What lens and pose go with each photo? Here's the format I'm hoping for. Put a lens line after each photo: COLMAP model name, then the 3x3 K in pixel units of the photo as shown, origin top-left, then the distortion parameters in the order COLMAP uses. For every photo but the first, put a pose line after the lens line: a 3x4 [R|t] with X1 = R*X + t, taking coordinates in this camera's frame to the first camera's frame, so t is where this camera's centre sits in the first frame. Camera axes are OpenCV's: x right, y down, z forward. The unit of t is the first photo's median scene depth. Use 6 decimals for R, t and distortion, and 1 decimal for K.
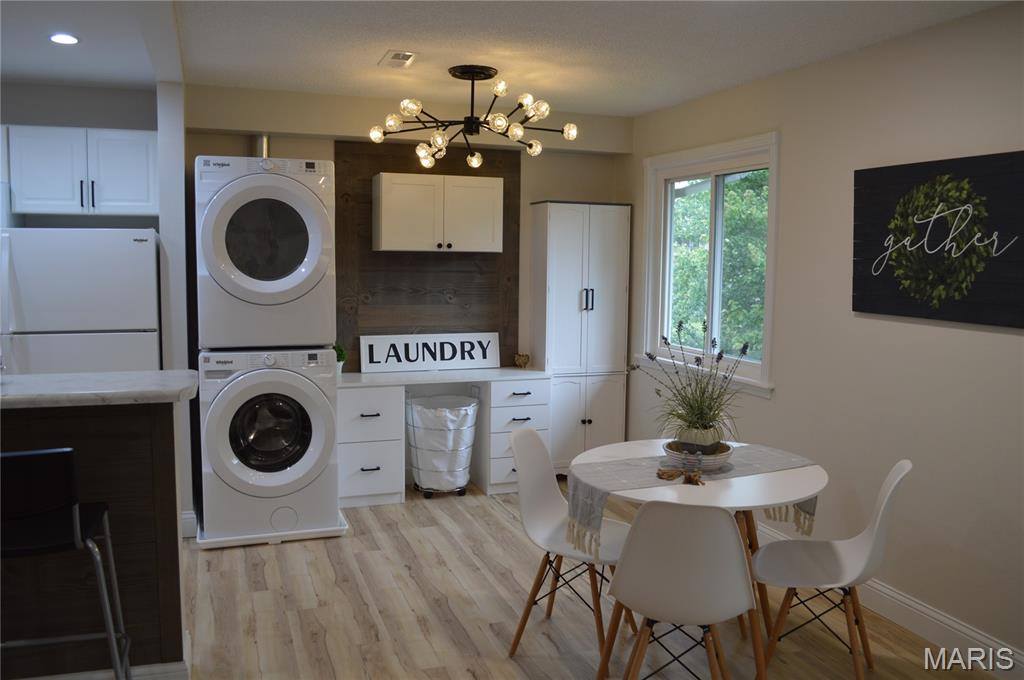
lens RADIAL K [[816.8, 0, 516.6], [0, 816.8, 336.9], [0, 0, 1]] dist [-0.082567, 0.008435]
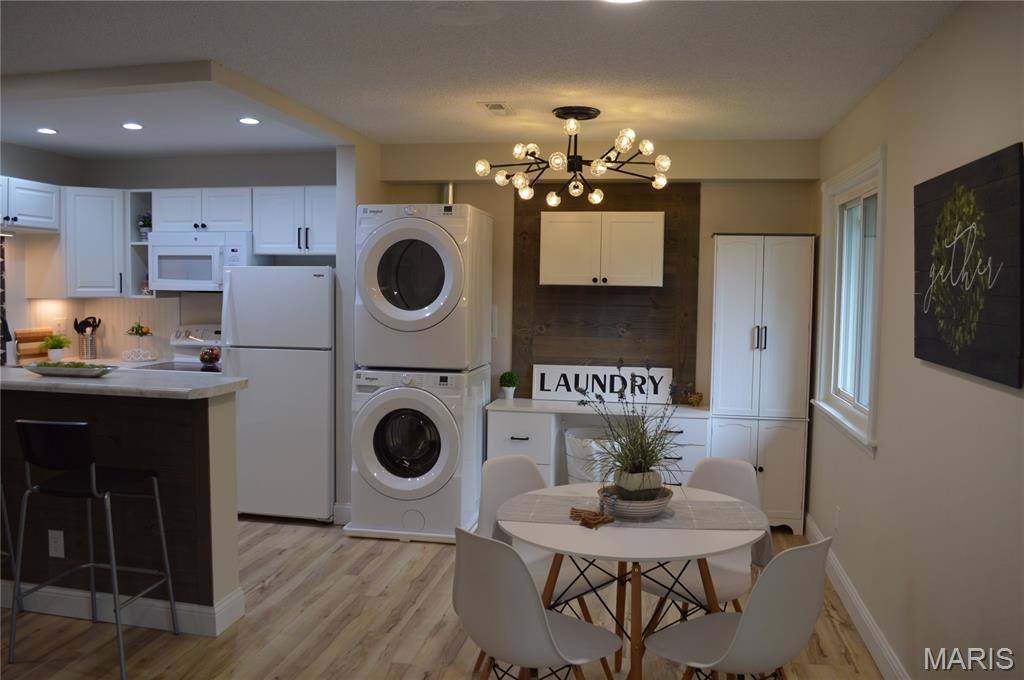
lens RADIAL K [[816.8, 0, 516.6], [0, 816.8, 336.9], [0, 0, 1]] dist [-0.082567, 0.008435]
pose [[0.862511, 0.031379, -0.505064, 0.353774], [-0.053229, 0.998164, -0.028885, -0.005587], [0.503230, 0.051798, 0.862598, 0.068762]]
